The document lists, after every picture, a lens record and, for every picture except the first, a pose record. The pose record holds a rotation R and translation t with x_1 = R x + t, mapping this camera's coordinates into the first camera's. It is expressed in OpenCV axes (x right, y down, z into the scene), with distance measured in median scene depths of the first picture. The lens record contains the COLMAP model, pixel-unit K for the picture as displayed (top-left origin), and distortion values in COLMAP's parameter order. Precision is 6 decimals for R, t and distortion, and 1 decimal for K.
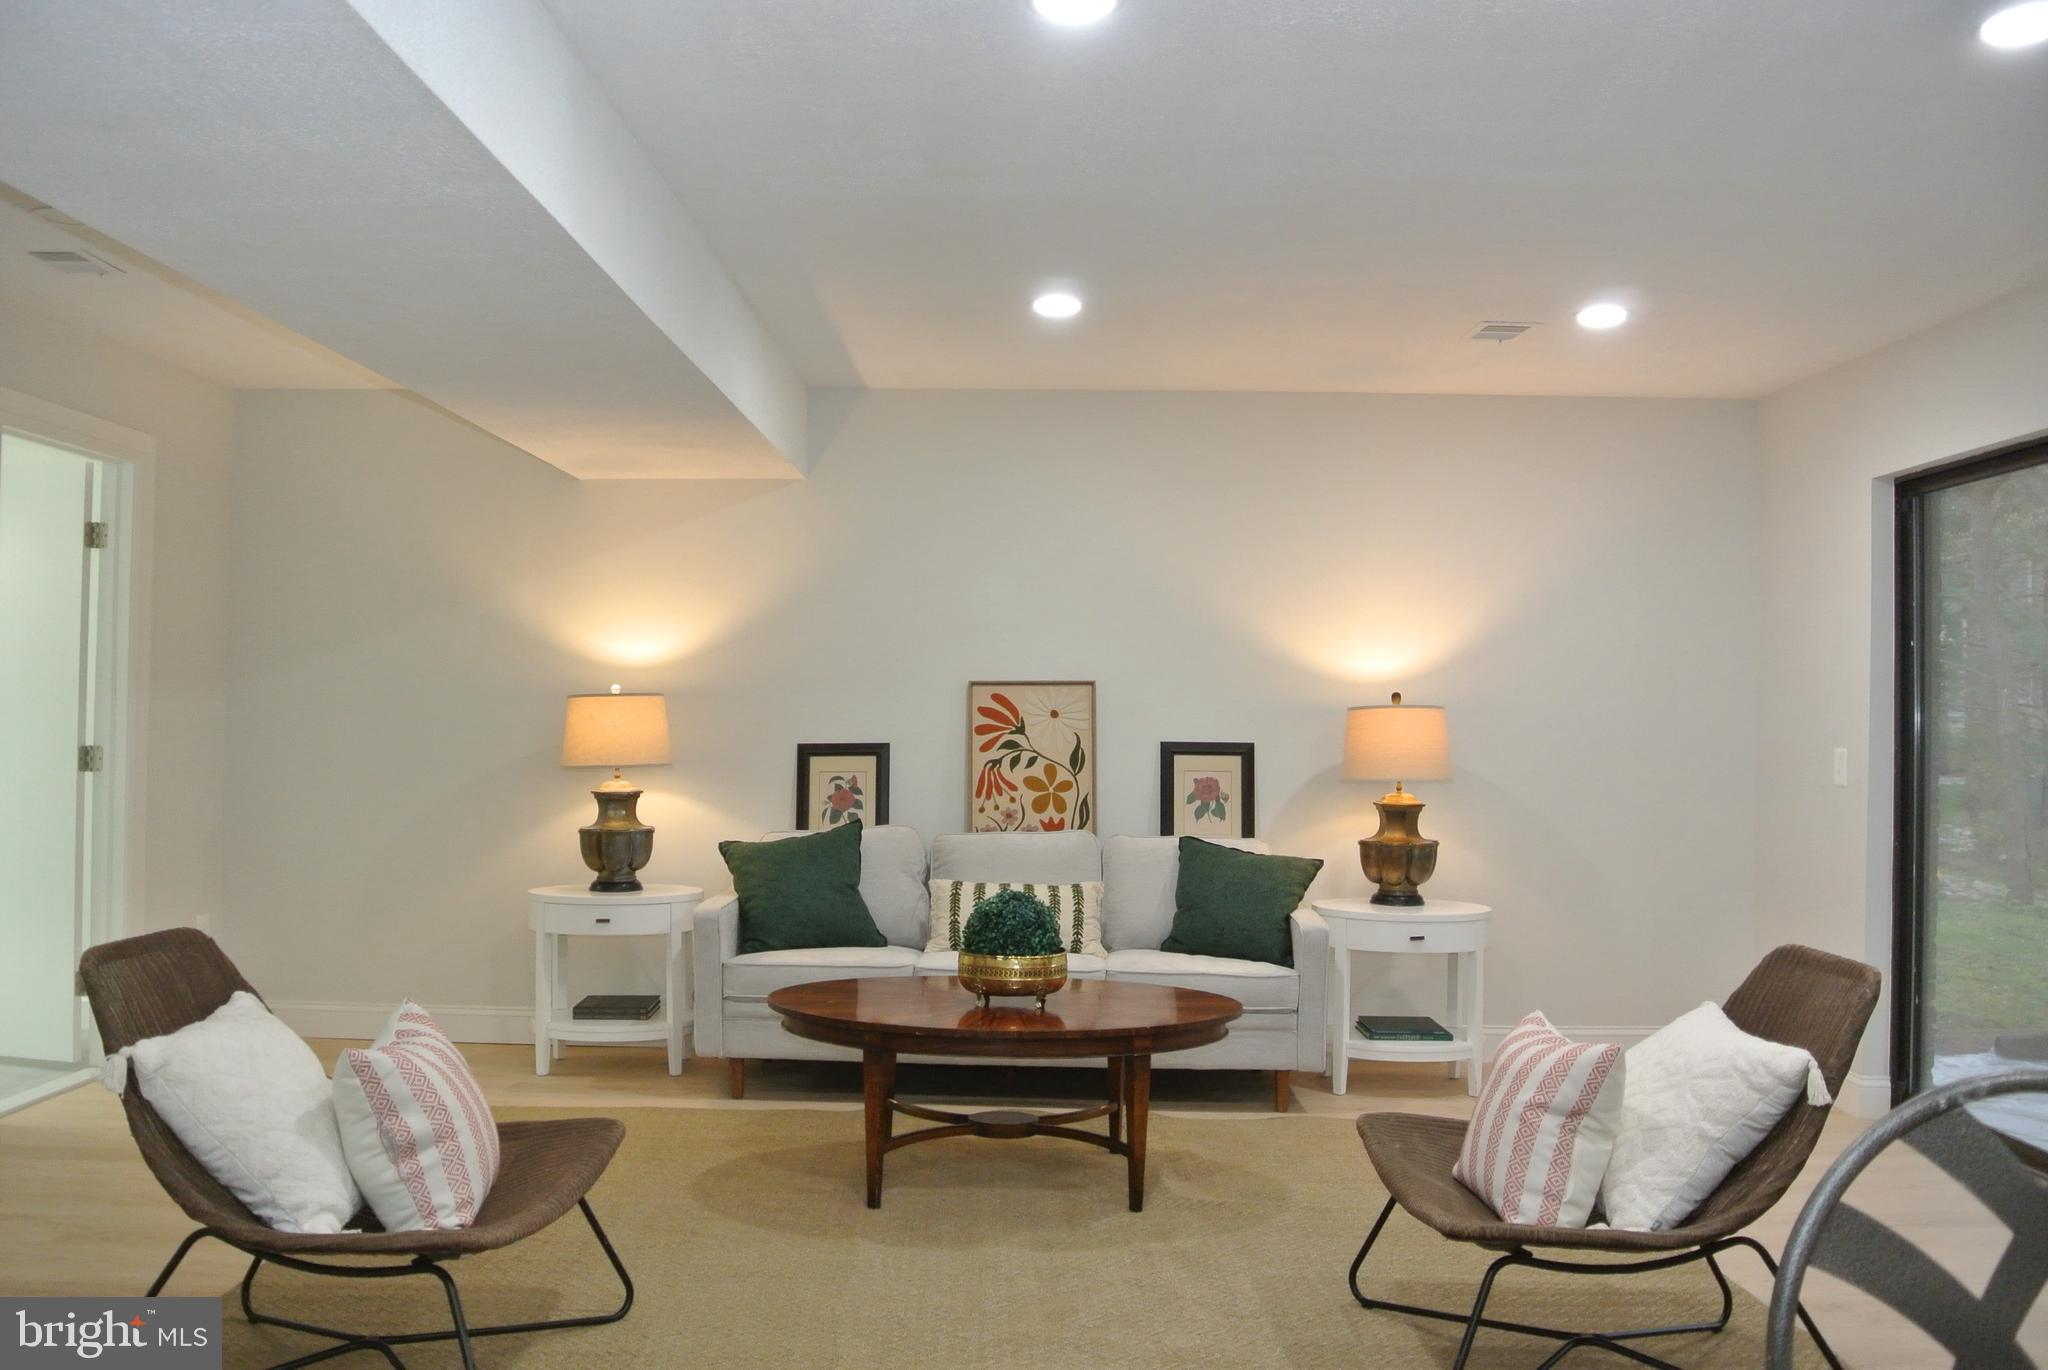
lens RADIAL K [[1618.1, 0, 1023.4], [0, 1618.1, 684.5], [0, 0, 1]] dist [-0.065426, -0.001980]
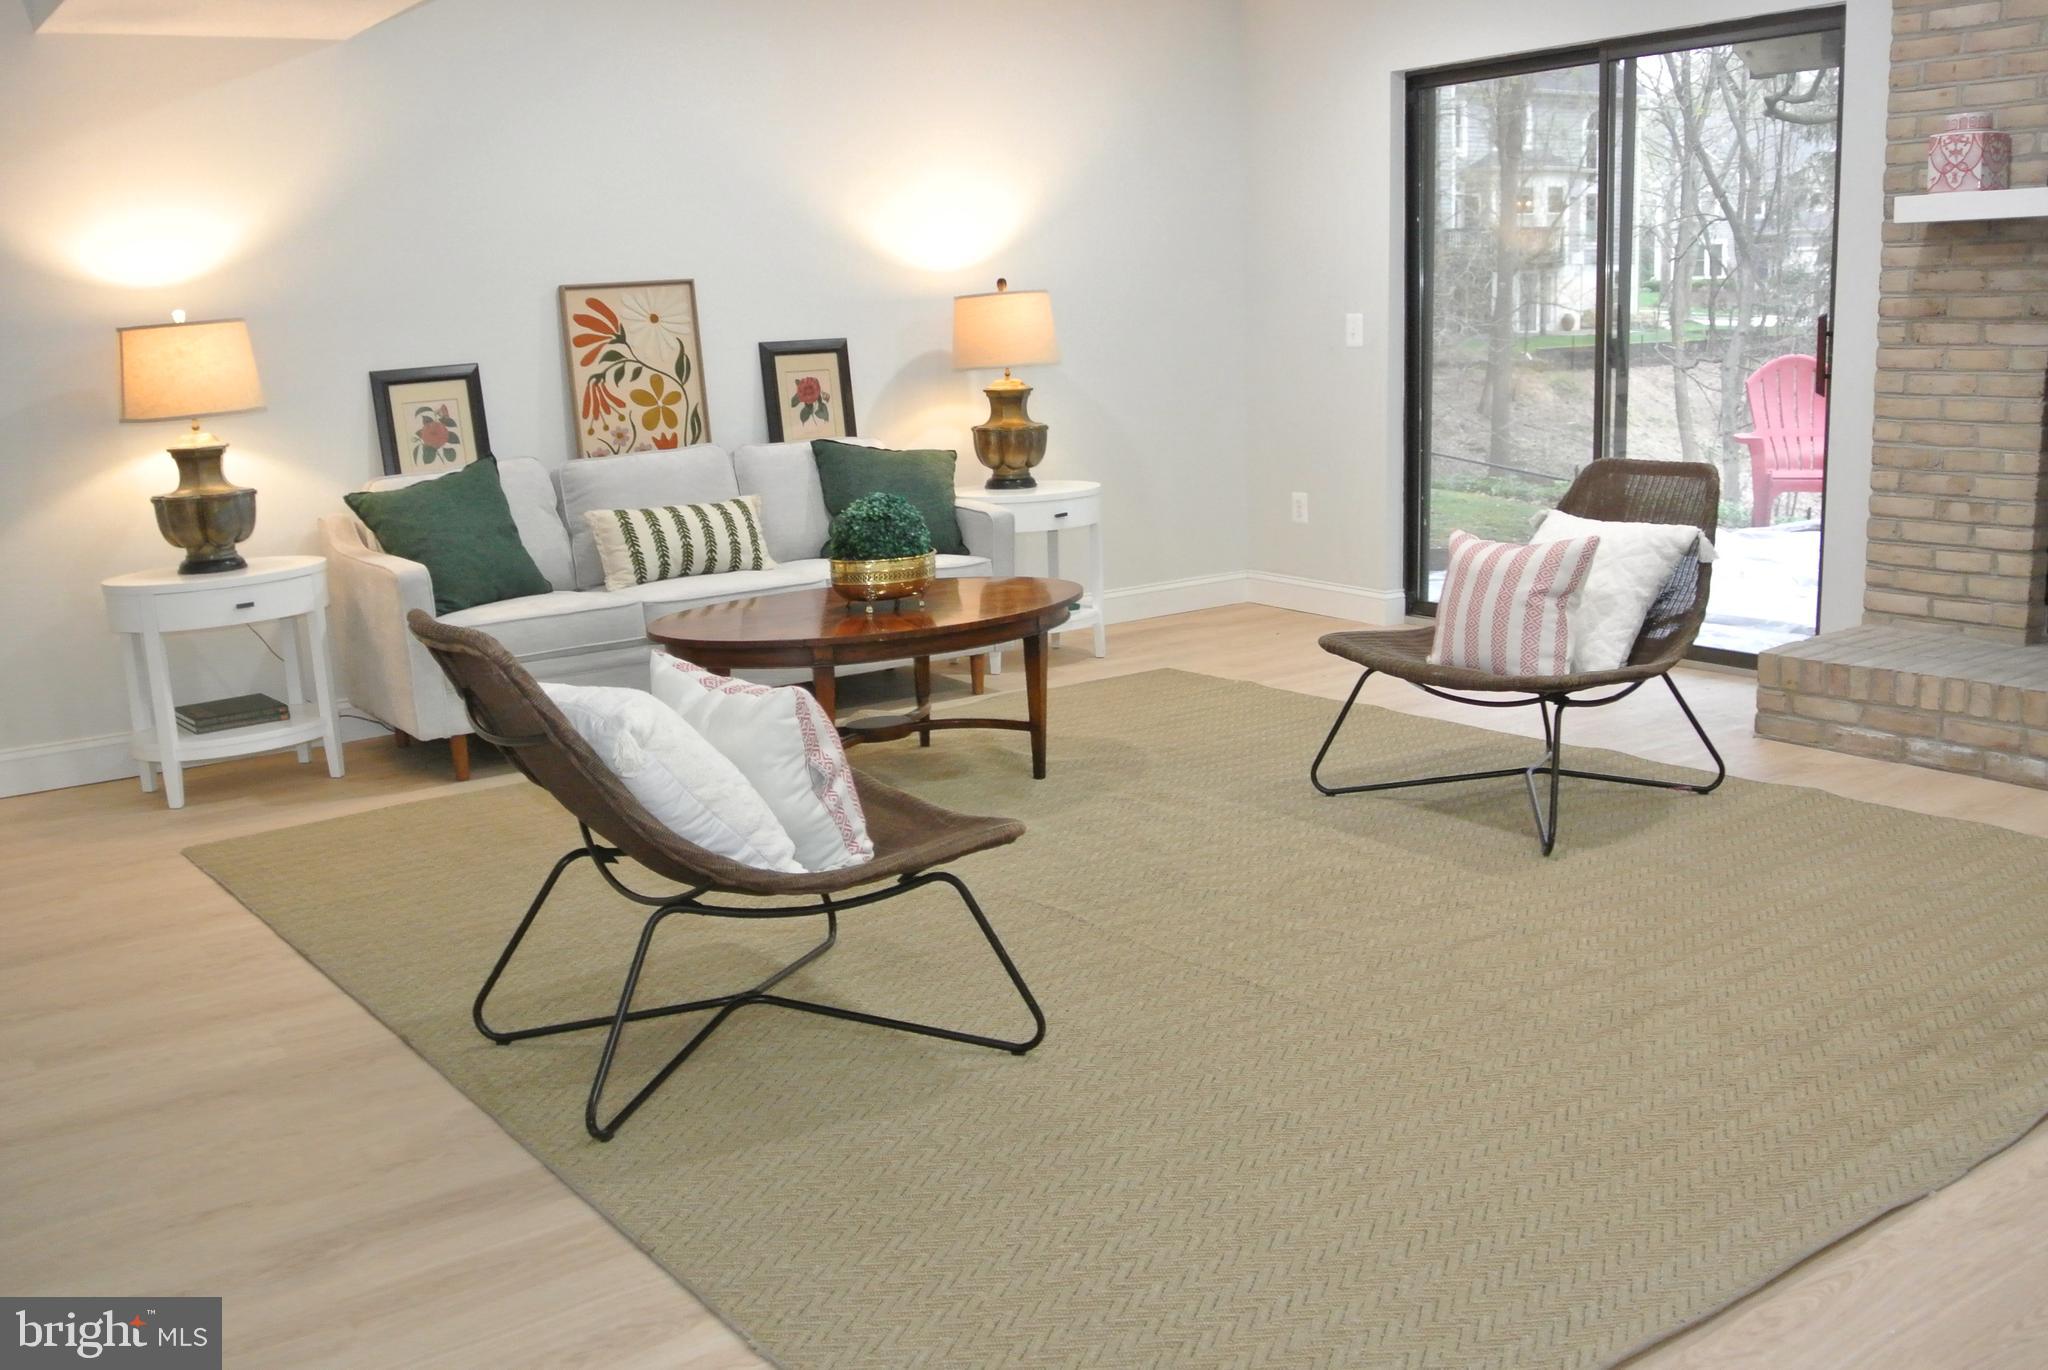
lens RADIAL K [[1886.6, 0, 1023.3], [0, 1886.6, 696.9], [0, 0, 1]] dist [-0.075902, 0.000000]
pose [[0.807863, -0.161623, 0.566777, -0.445681], [0.036064, 0.973418, 0.226178, -0.005472], [-0.588266, -0.162280, 0.792217, 0.018192]]
